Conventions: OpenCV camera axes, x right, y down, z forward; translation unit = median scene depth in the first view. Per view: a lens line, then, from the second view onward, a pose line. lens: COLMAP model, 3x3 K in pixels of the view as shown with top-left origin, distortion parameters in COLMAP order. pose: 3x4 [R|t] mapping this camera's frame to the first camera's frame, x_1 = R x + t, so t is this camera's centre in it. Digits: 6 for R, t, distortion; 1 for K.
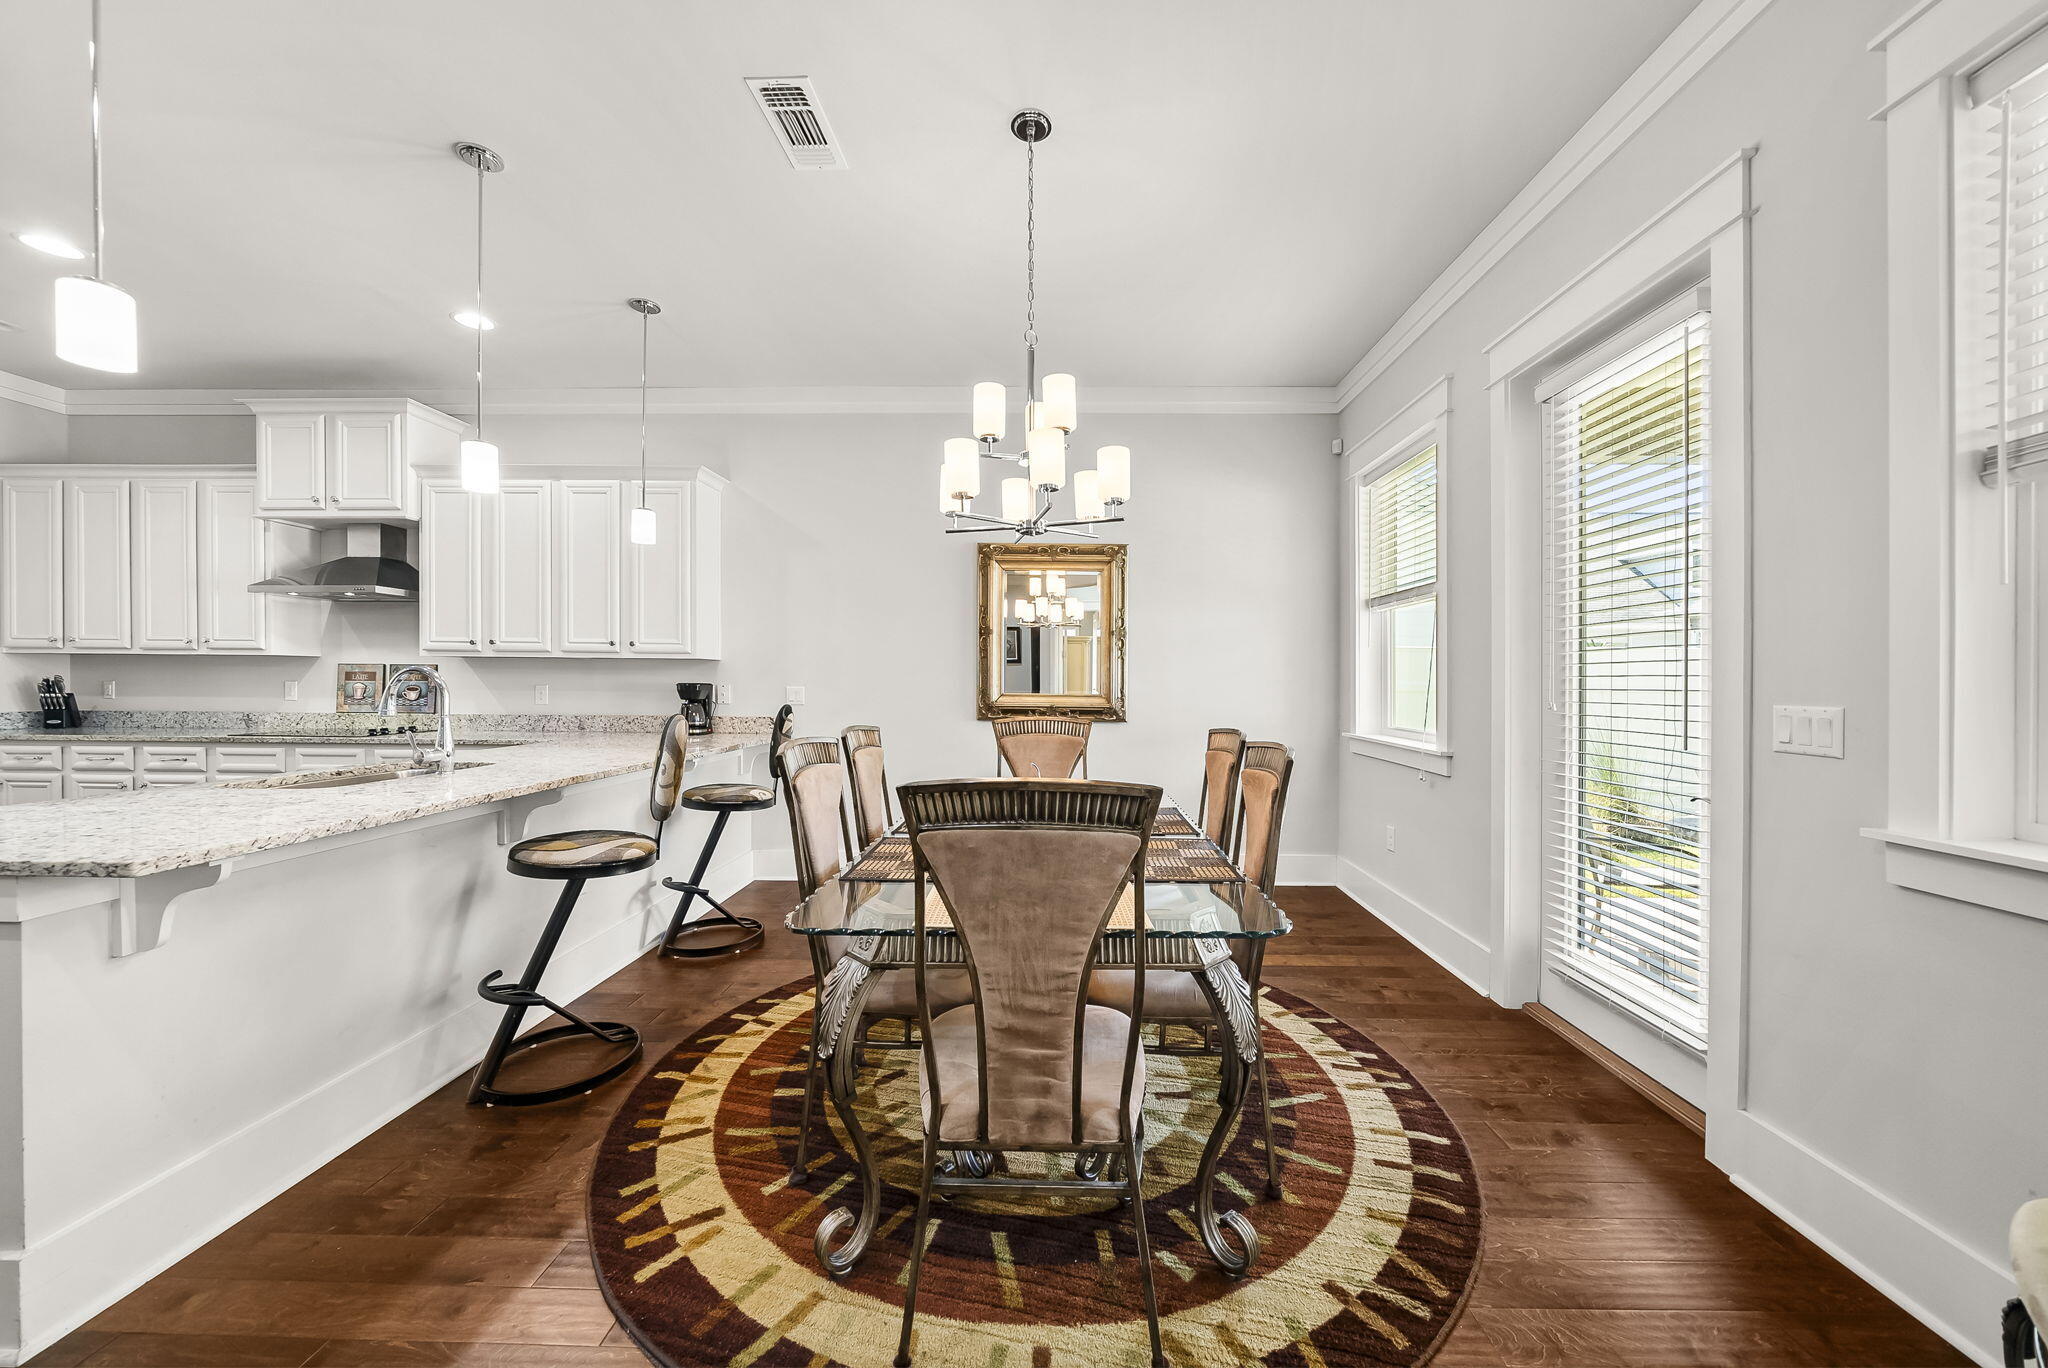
lens RADIAL K [[741.2, 0, 1041.0], [0, 741.2, 691.6], [0, 0, 1]] dist [-0.007332, 0.000419]
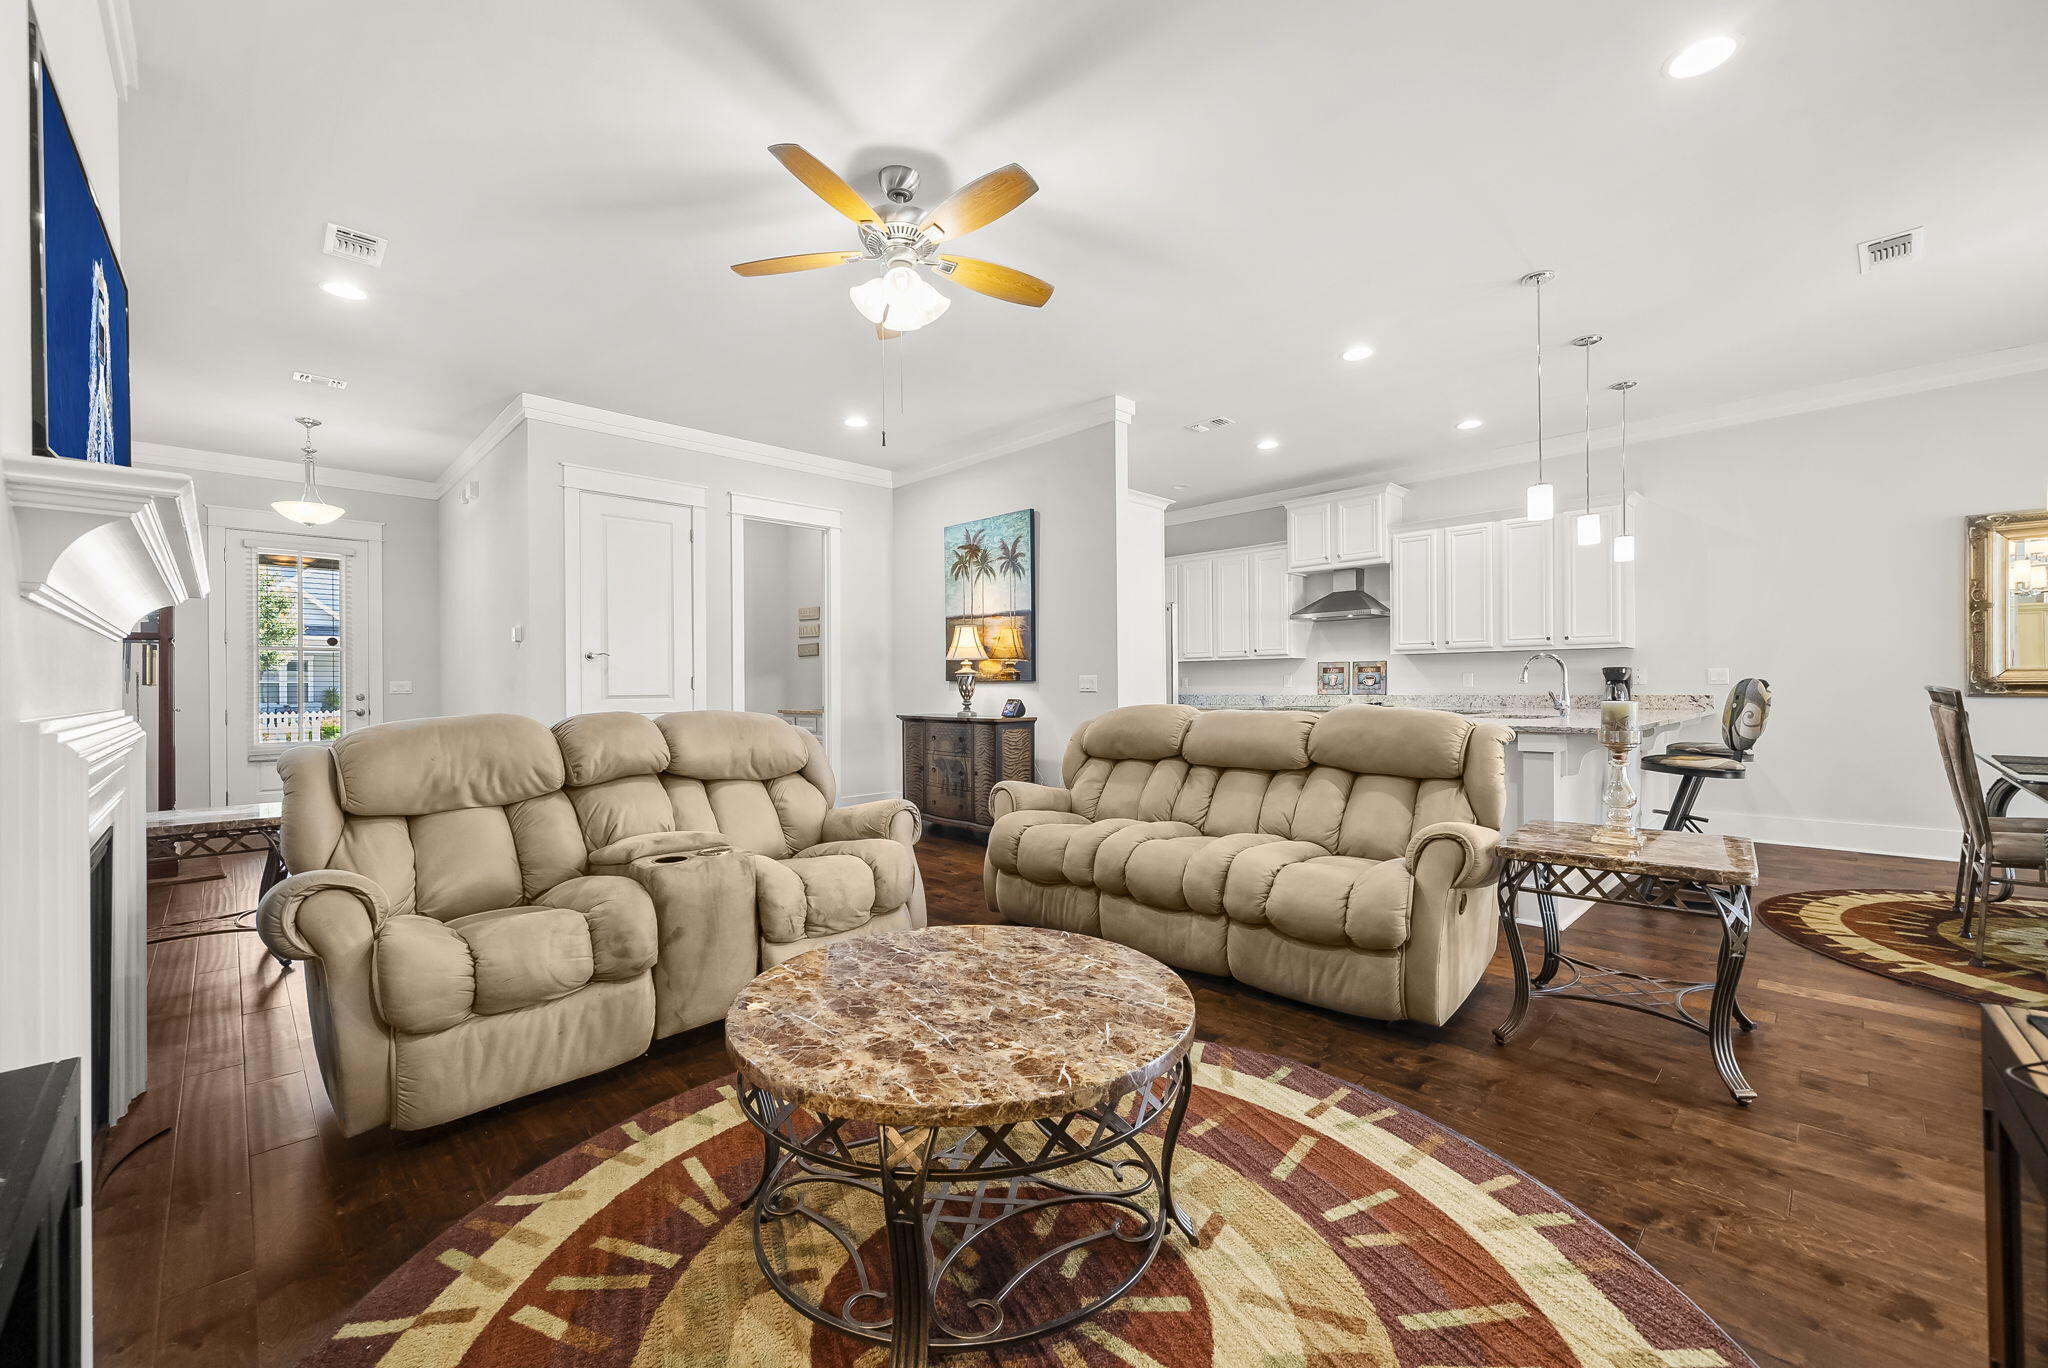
lens RADIAL K [[807.0, 0, 1007.4], [0, 807.0, 689.1], [0, 0, 1]] dist [-0.000492, 0.000149]
pose [[0.701030, -0.012210, -0.713027, -0.227930], [0.000579, 0.999863, -0.016553, 0.048120], [0.713131, 0.011191, 0.700941, -0.683137]]
